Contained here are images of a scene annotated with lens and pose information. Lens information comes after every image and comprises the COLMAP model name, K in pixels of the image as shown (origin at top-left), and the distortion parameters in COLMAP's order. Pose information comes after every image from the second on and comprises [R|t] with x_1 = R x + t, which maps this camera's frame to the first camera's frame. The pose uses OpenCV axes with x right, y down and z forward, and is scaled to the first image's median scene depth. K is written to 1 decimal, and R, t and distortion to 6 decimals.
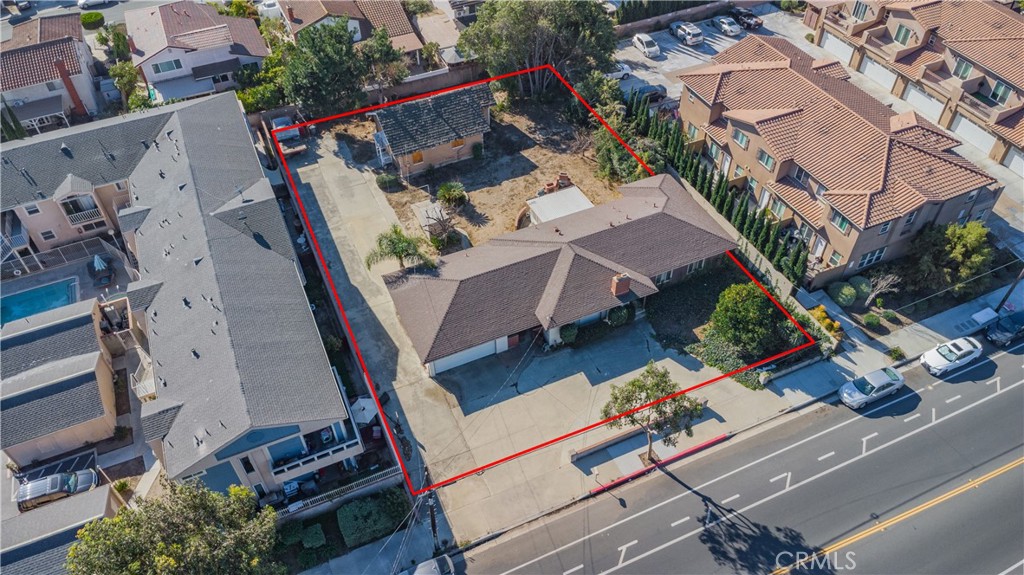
lens RADIAL K [[743.6, 0, 506.1], [0, 743.6, 288.6], [0, 0, 1]] dist [0.035539, -0.054417]
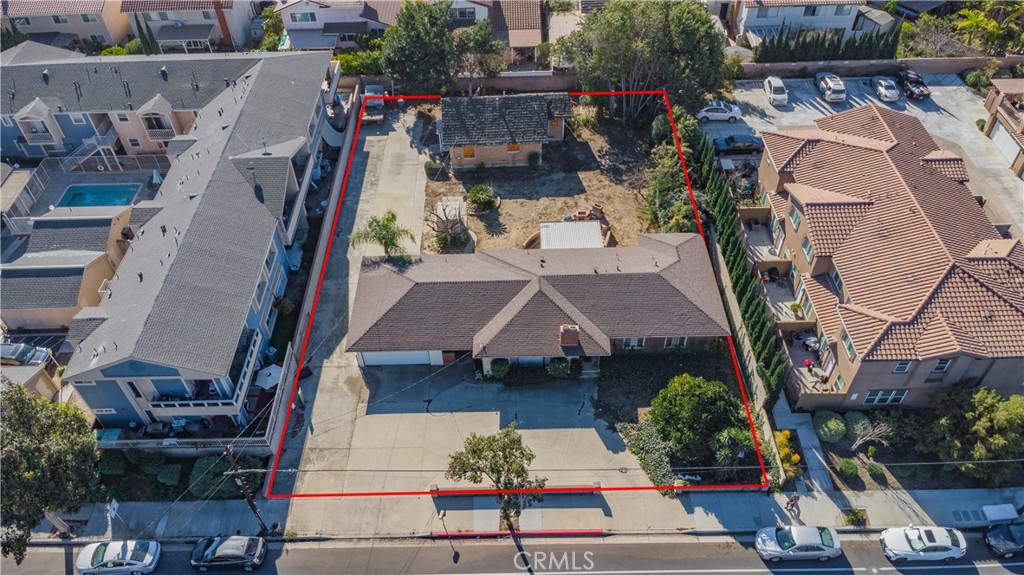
lens RADIAL K [[743.6, 0, 504.0], [0, 743.6, 285.2], [0, 0, 1]] dist [0.035539, -0.054417]
pose [[0.916854, 0.282781, -0.281804, 0.305196], [-0.279846, 0.958663, 0.051502, -0.085433], [0.284718, 0.031642, 0.958089, 0.084934]]
